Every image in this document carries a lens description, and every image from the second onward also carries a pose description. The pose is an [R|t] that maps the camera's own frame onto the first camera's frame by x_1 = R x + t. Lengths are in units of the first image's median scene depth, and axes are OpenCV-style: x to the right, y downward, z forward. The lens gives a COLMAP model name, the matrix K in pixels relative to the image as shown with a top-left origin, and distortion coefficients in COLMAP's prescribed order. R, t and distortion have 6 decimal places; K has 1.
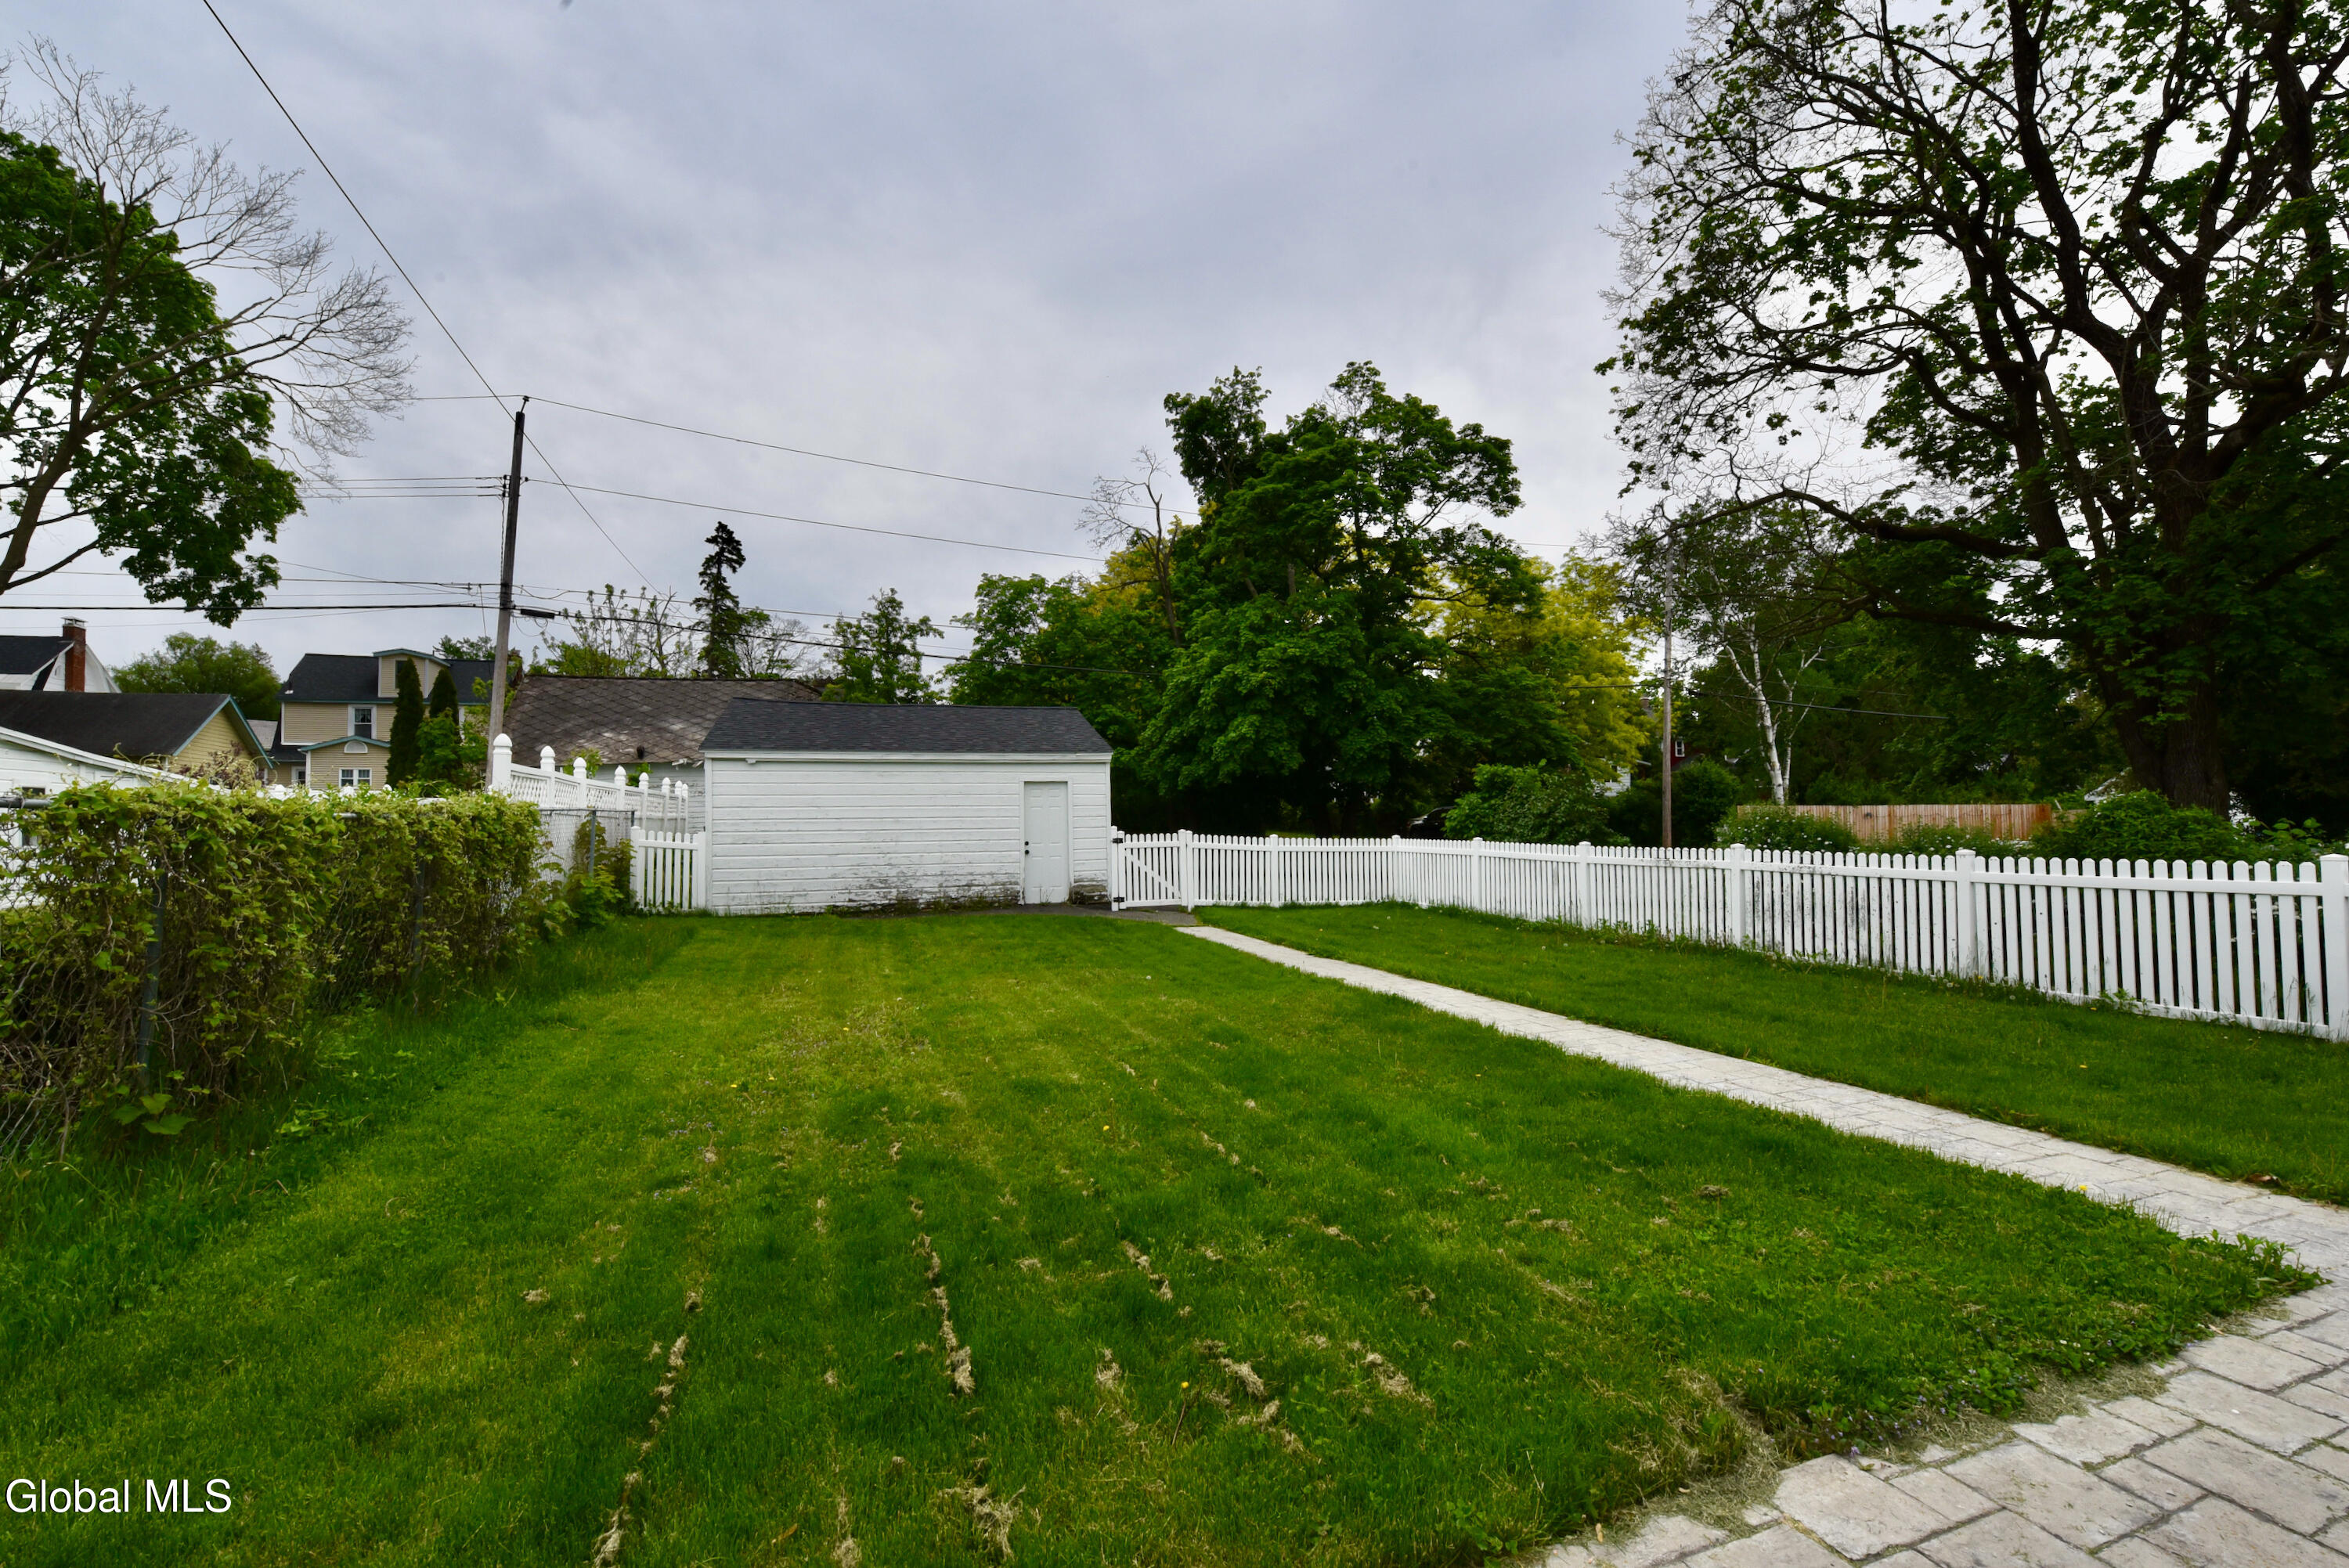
lens RADIAL K [[982.5, 0, 1174.5], [0, 982.5, 784.0], [0, 0, 1]] dist [-0.013485, -0.000011]
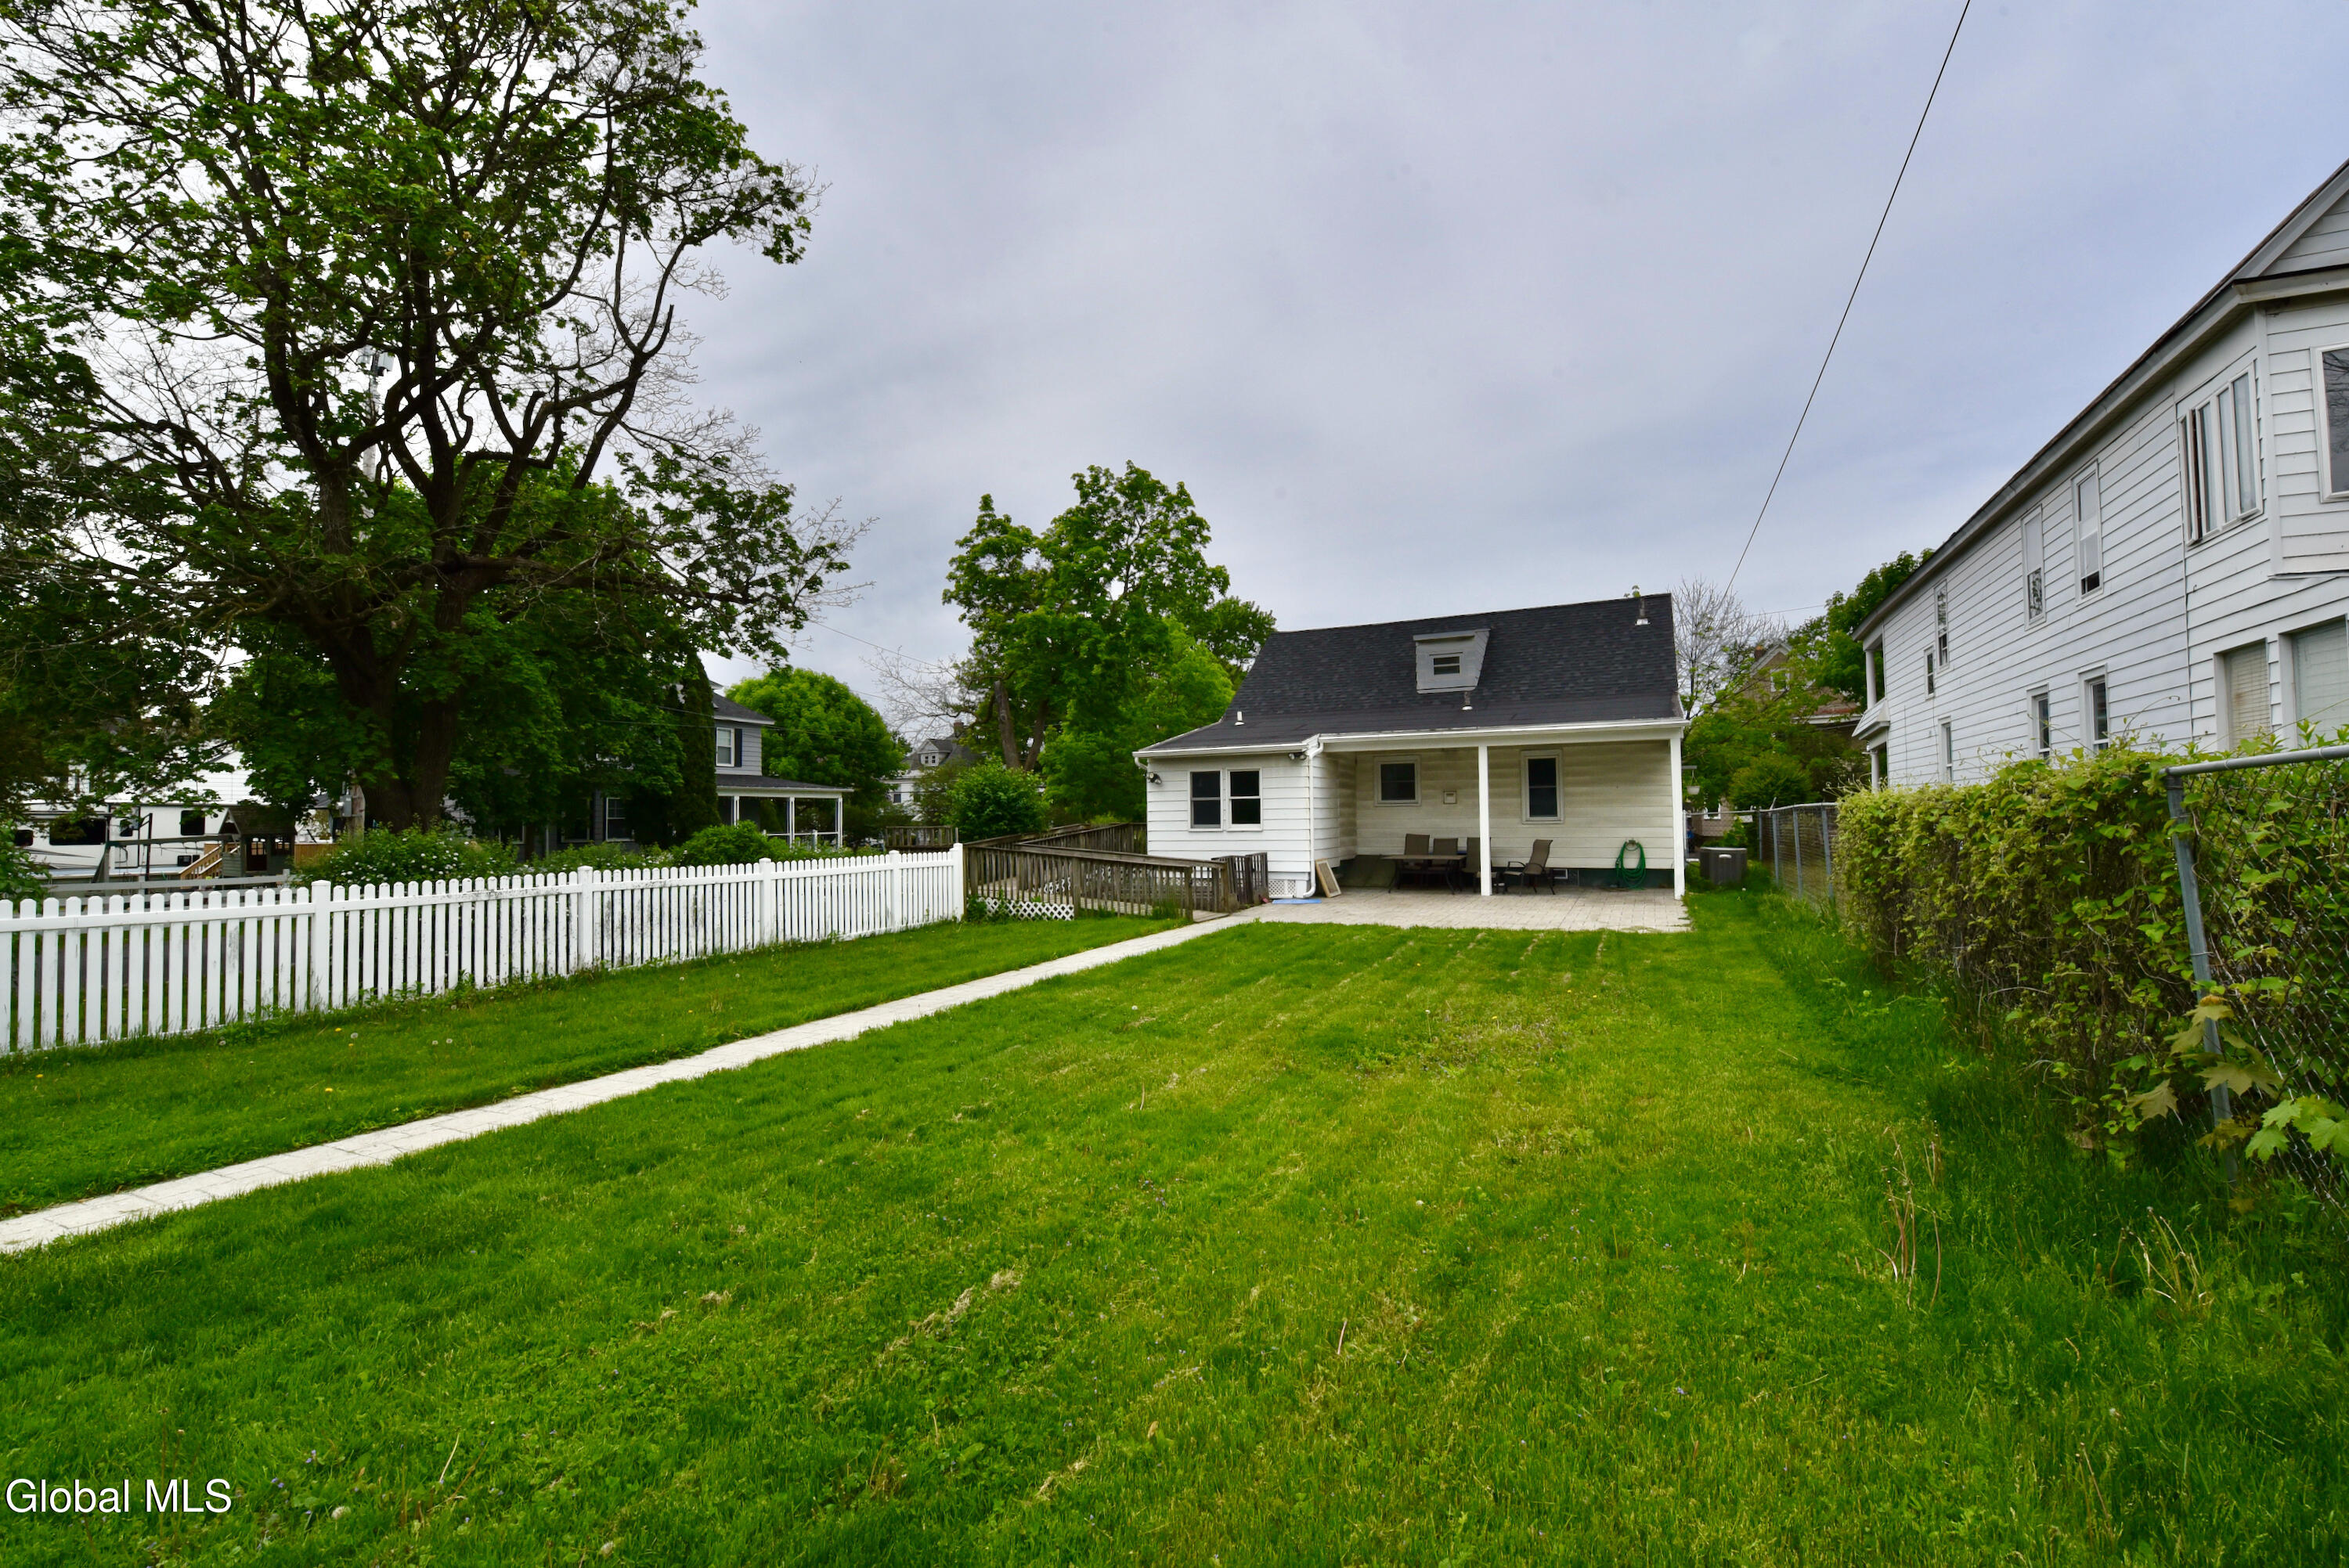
lens RADIAL K [[982.5, 0, 1174.5], [0, 982.5, 784.0], [0, 0, 1]] dist [-0.013485, -0.000011]
pose [[-0.699738, 0.043715, 0.713060, -0.239398], [-0.004974, 0.997804, -0.066053, 0.018068], [-0.714382, -0.049766, -0.697984, 0.561623]]
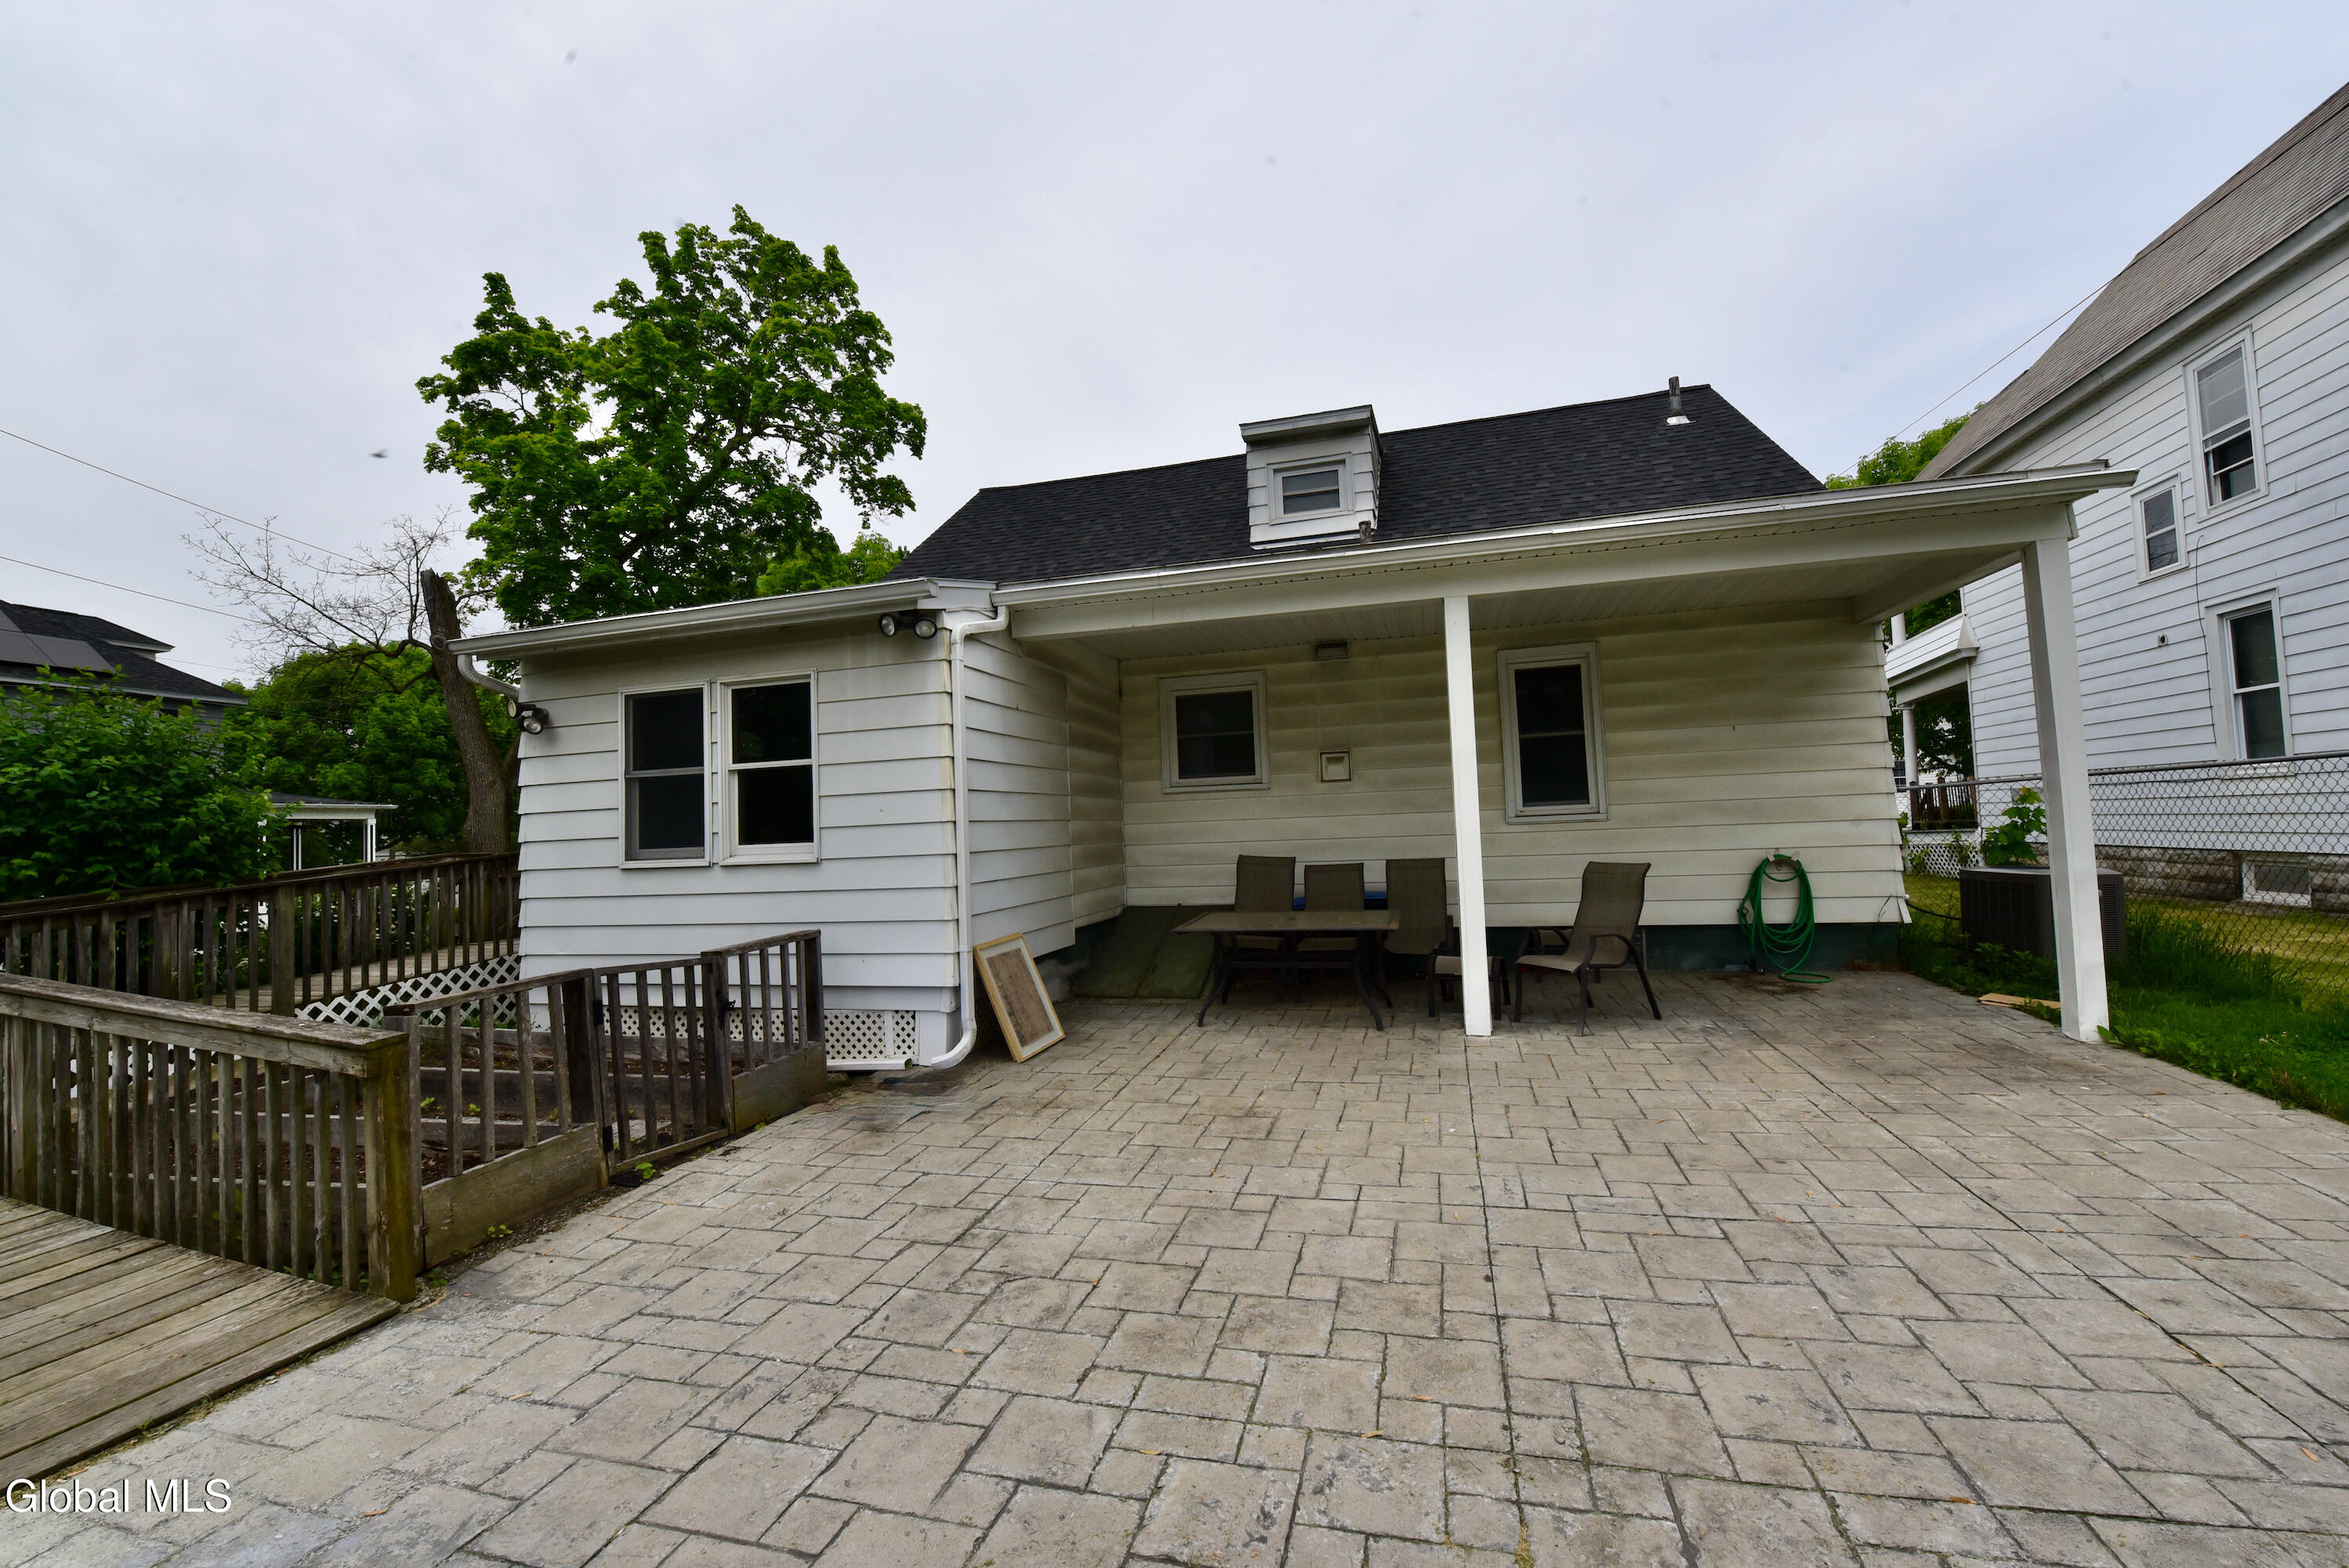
lens RADIAL K [[937.7, 0, 1174.5], [0, 937.7, 784.0], [0, 0, 1]] dist [-0.013941, -0.000478]
pose [[-0.818401, 0.070778, 0.570273, 0.042380], [0.028530, 0.996167, -0.082694, 0.006143], [-0.573939, -0.051407, -0.817283, 0.128814]]
